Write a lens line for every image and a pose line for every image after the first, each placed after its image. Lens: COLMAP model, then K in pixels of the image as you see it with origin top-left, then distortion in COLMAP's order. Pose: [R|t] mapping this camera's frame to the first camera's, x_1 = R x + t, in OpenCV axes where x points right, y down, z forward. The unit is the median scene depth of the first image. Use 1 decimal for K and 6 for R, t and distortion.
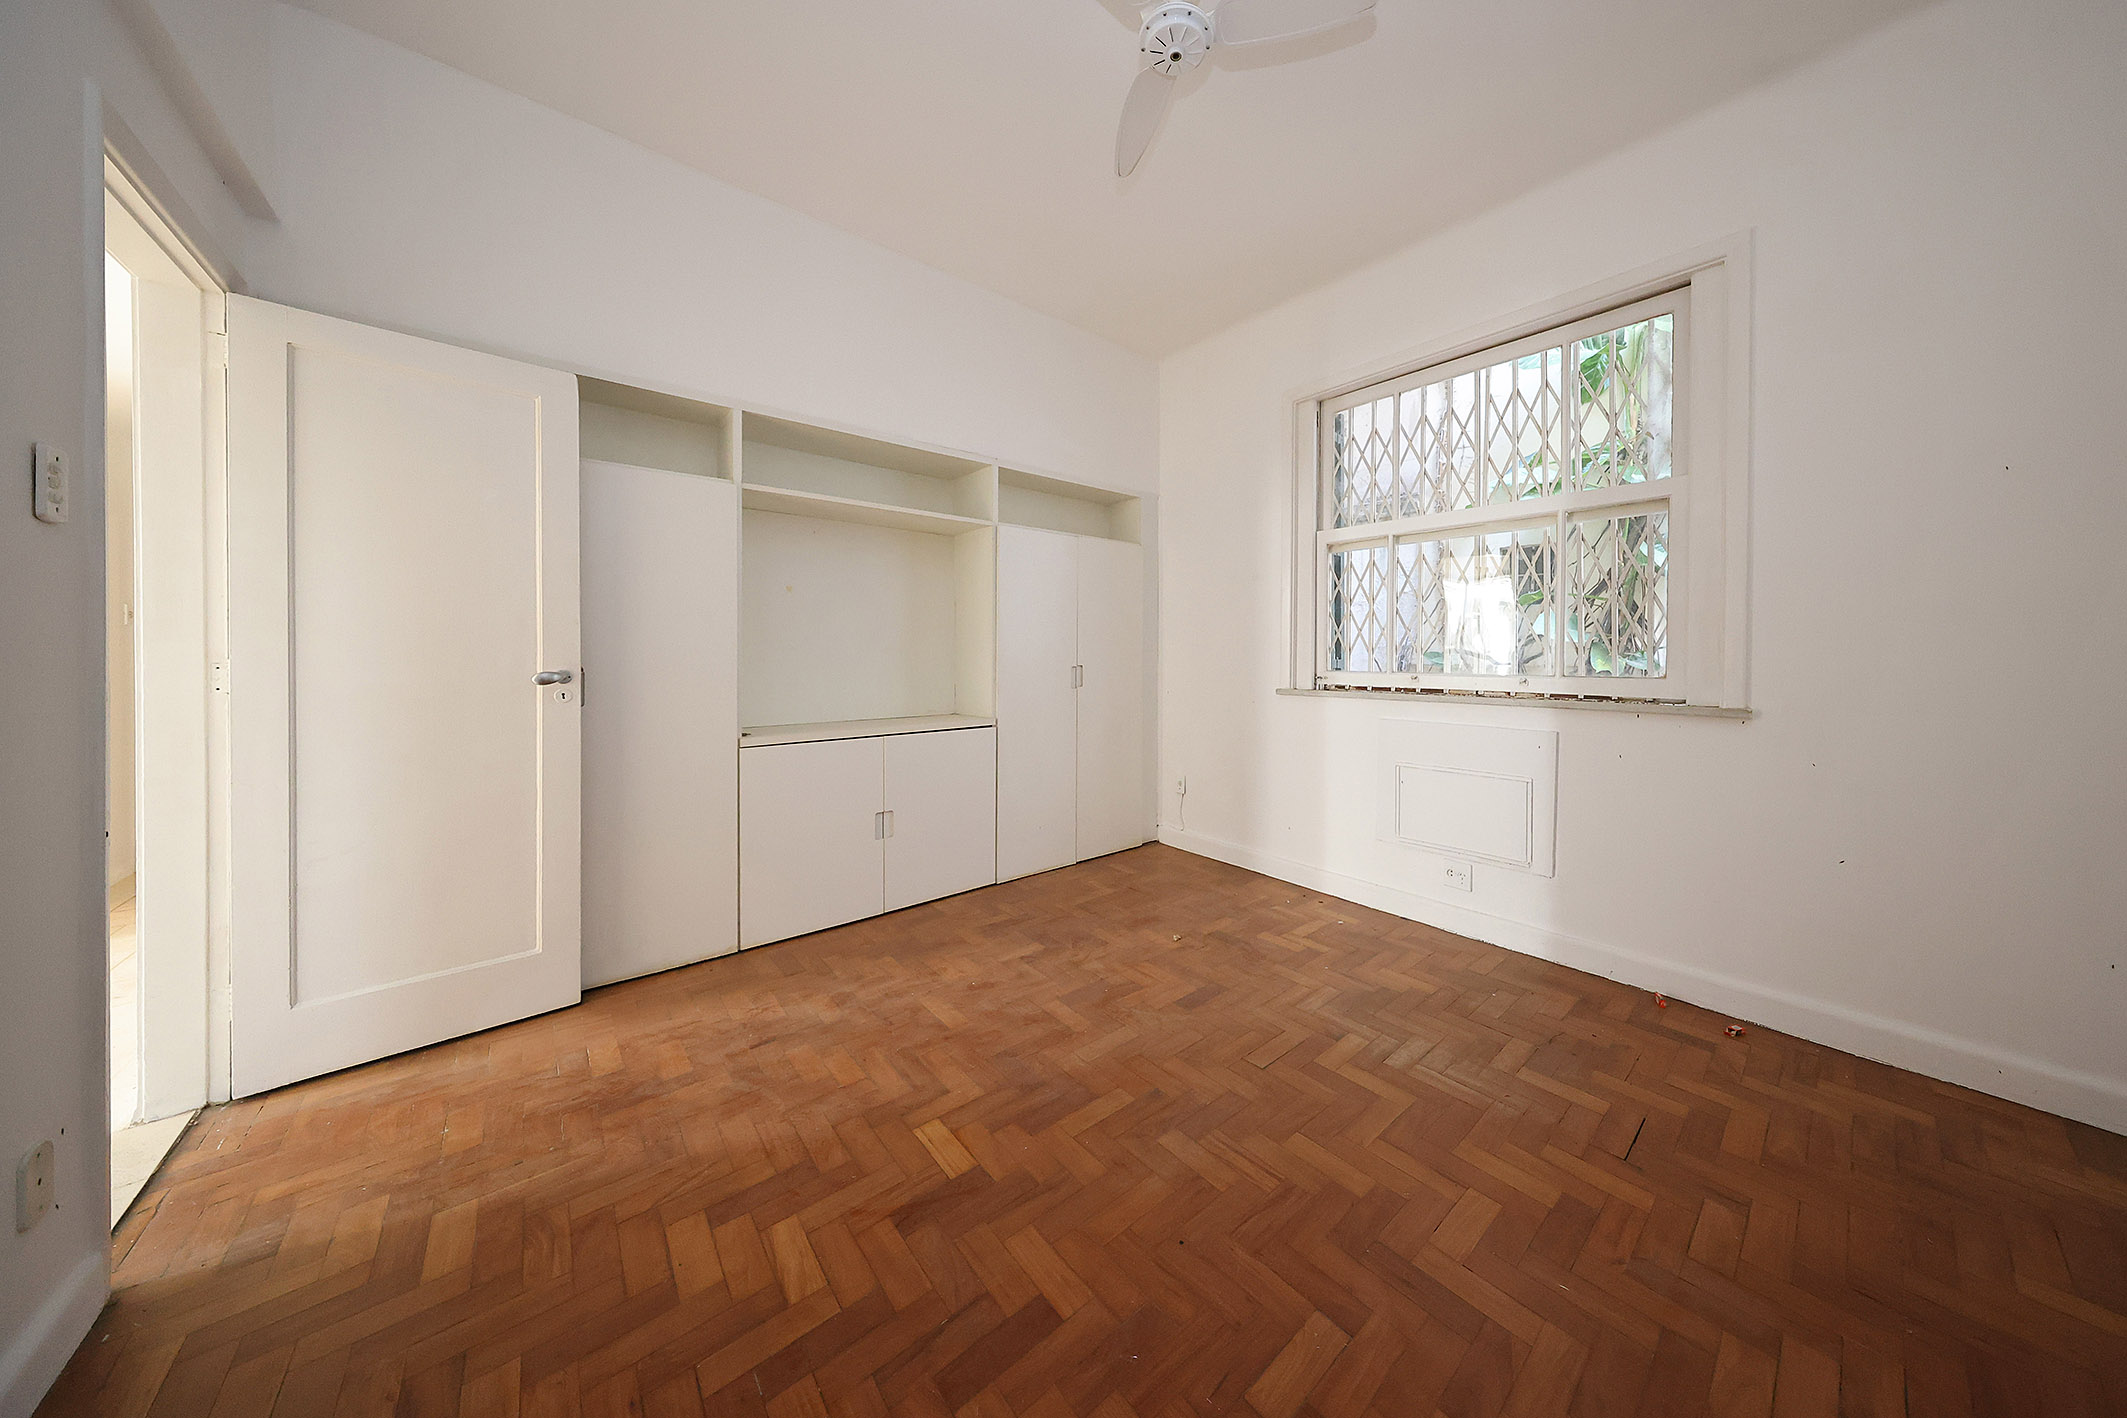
lens RADIAL K [[614.7, 0, 1068.6], [0, 614.7, 662.9], [0, 0, 1]] dist [0.015046, 0.000006]
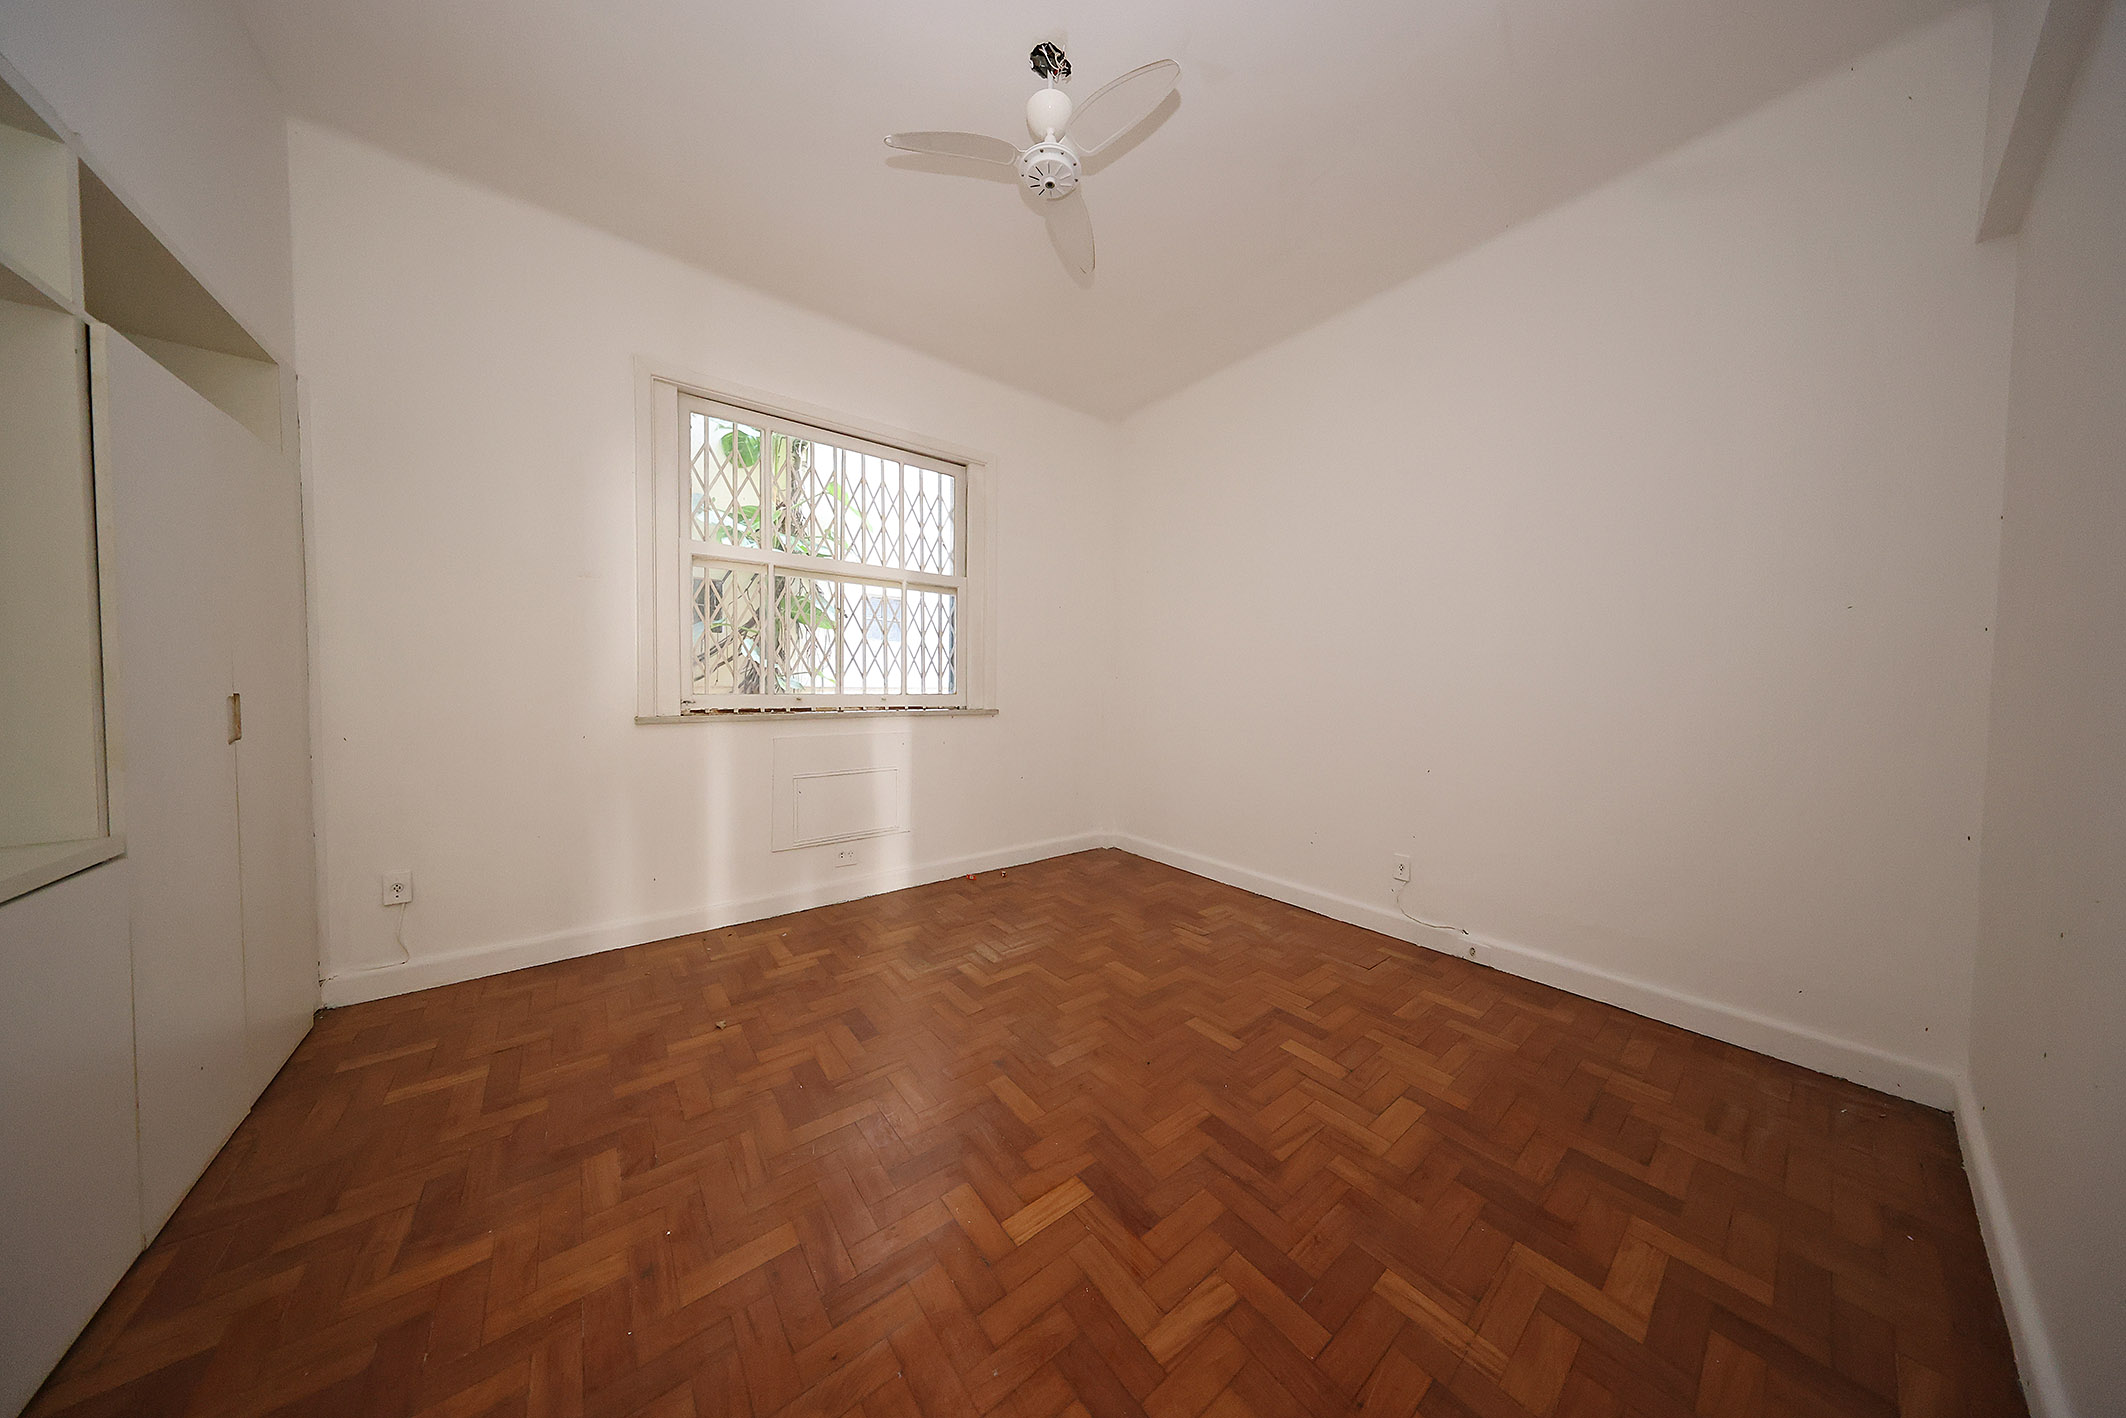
lens RADIAL K [[614.5, 0, 1069.9], [0, 614.5, 704.8], [0, 0, 1]] dist [0.000056, 0.000020]
pose [[0.054190, -0.031157, 0.998044, -0.764487], [-0.001944, 0.999508, 0.031308, -0.000202], [-0.998529, -0.003636, 0.054103, 0.646228]]
